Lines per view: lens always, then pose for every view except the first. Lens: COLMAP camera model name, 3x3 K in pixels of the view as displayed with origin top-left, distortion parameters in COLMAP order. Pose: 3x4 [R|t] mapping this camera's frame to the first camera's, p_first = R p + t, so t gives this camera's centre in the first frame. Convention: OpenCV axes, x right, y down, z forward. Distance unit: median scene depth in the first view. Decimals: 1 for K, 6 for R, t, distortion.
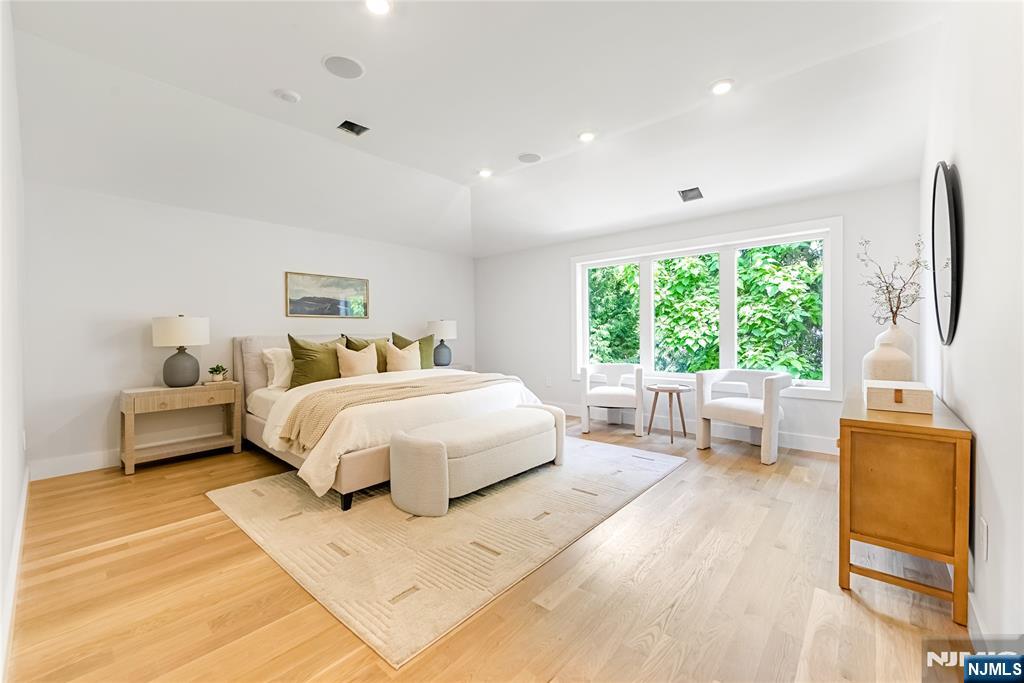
lens RADIAL K [[412.4, 0, 510.7], [0, 412.4, 337.3], [0, 0, 1]] dist [0.004697, -0.000045]
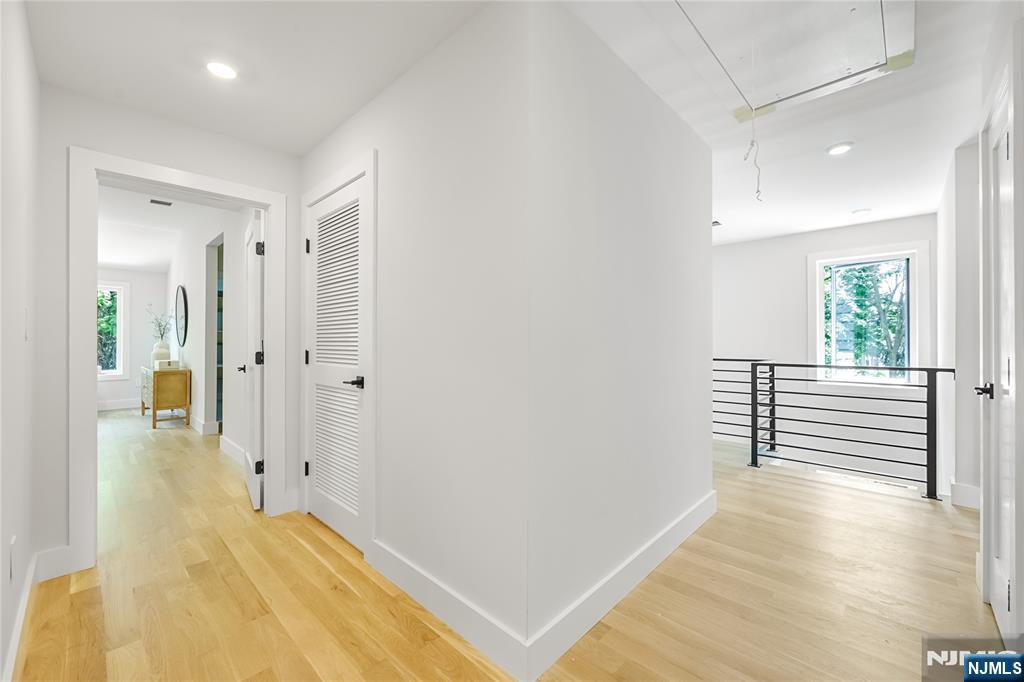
lens RADIAL K [[412.4, 0, 513.5], [0, 412.4, 341.0], [0, 0, 1]] dist [0.004697, -0.000045]
pose [[0.046267, 0.011077, 0.998868, -1.875722], [0.015146, 0.999816, -0.011789, 0.050111], [-0.998814, 0.015675, 0.046090, -1.574863]]
